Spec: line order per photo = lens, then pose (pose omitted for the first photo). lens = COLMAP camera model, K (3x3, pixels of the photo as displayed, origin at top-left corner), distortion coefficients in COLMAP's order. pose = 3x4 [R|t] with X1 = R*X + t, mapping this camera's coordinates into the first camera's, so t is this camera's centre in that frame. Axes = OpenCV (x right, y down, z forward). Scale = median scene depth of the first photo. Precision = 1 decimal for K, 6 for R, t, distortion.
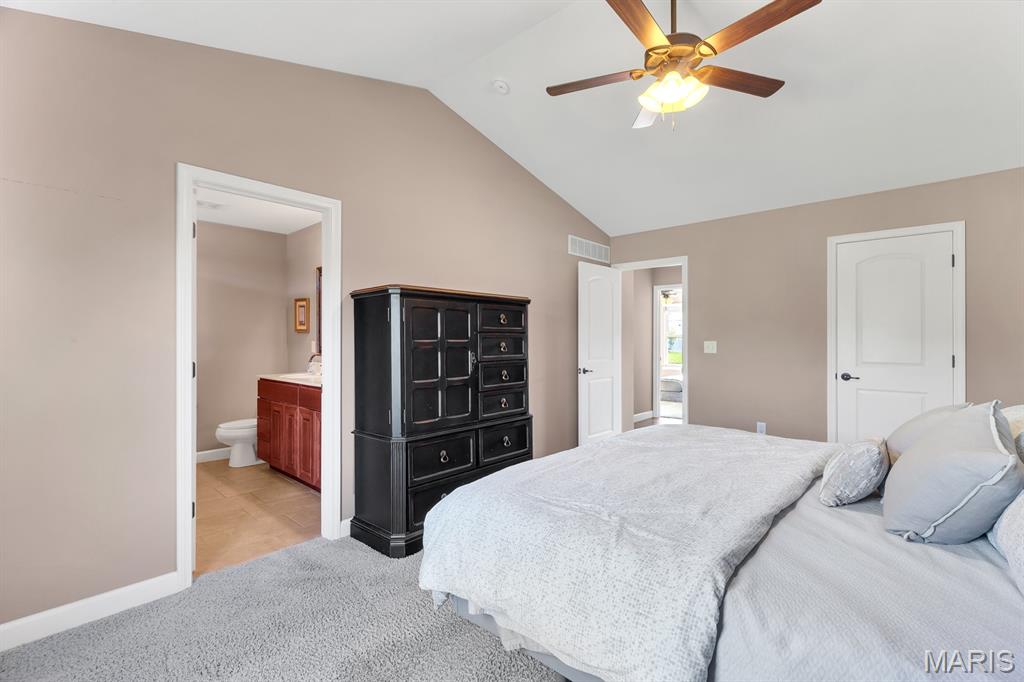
lens RADIAL K [[458.2, 0, 516.9], [0, 458.2, 339.4], [0, 0, 1]] dist [0.000064, 0.000213]
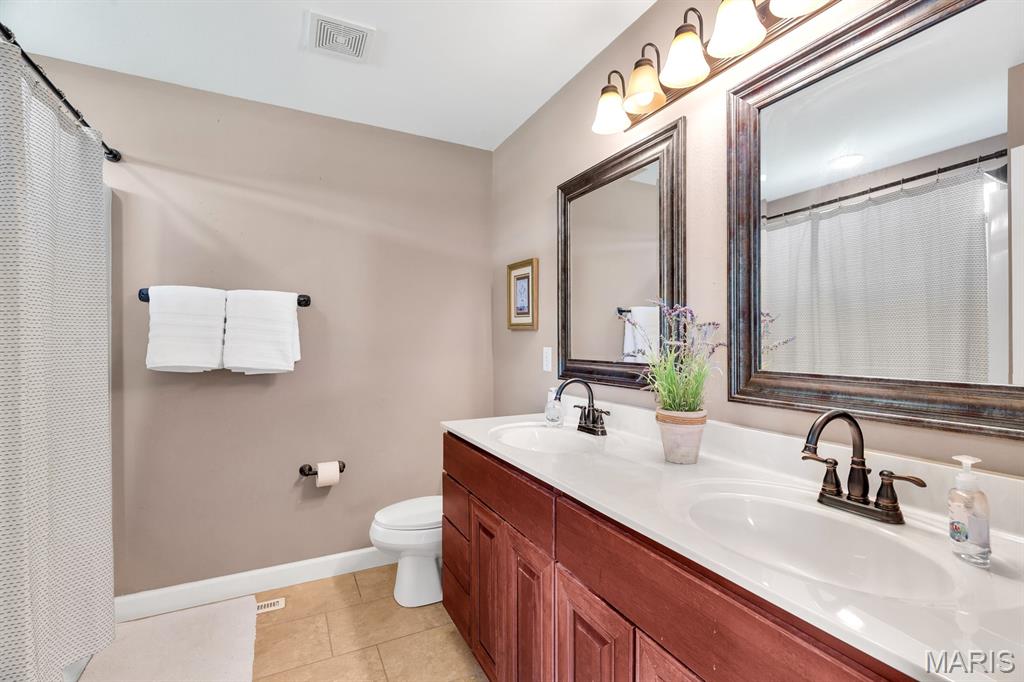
lens RADIAL K [[458.2, 0, 516.9], [0, 458.2, 339.4], [0, 0, 1]] dist [0.000064, 0.000213]
pose [[0.935443, 0.002160, -0.353472, -0.294254], [-0.004250, 0.999978, -0.005136, -0.001790], [0.353453, 0.006306, 0.935431, 0.523313]]
